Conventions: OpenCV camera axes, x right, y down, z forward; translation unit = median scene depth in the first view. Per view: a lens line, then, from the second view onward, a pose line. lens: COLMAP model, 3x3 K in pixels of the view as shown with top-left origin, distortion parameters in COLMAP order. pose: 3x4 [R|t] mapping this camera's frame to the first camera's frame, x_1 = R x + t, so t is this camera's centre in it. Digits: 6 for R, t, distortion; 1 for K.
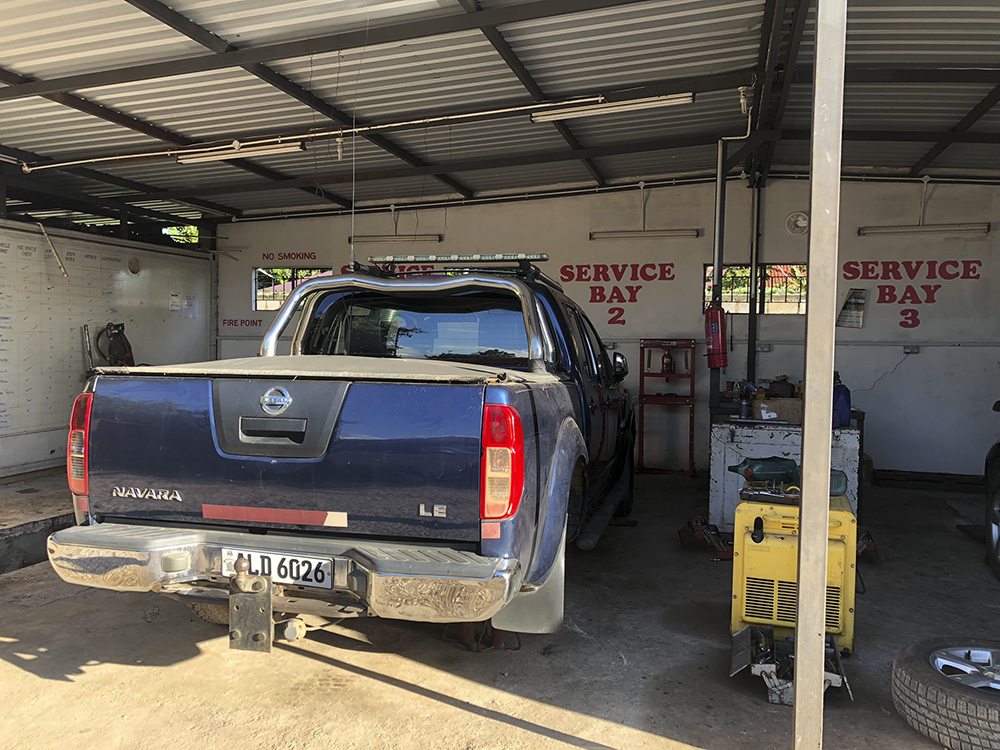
lens RADIAL K [[816.4, 0, 498.0], [0, 816.4, 365.8], [0, 0, 1]] dist [0.029322, -0.026393]
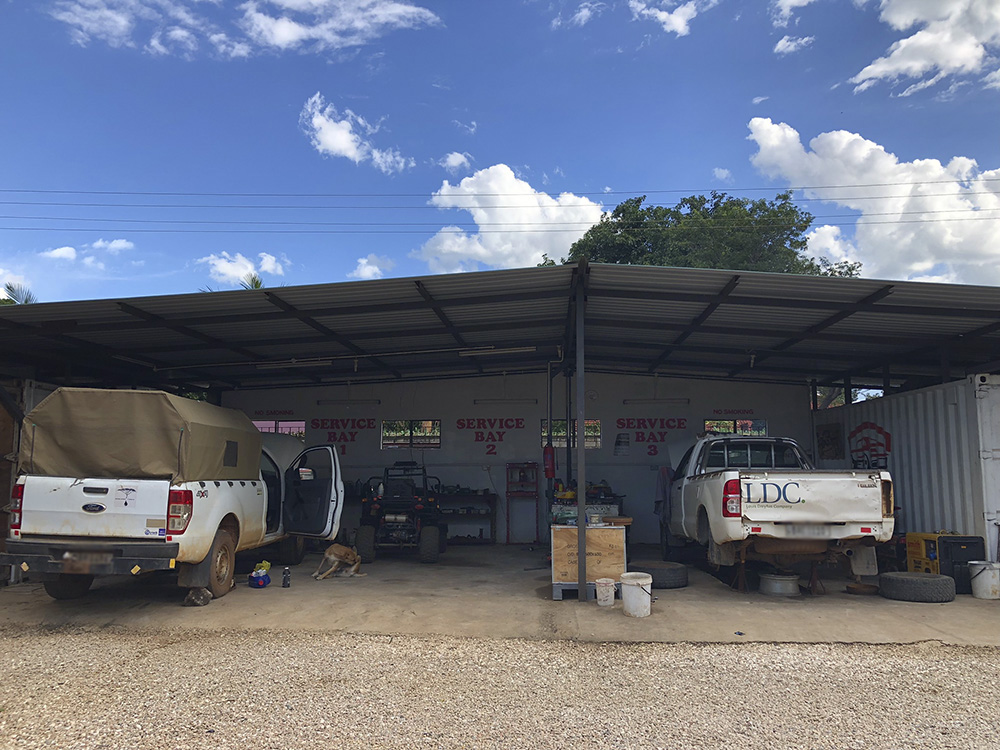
lens RADIAL K [[816.4, 0, 502.0], [0, 816.4, 375.6], [0, 0, 1]] dist [0.029322, -0.026393]
pose [[0.977882, 0.007454, 0.209024, -0.185181], [0.022068, 0.990110, -0.138550, 0.020064], [-0.207990, 0.140098, 0.968046, -0.646988]]
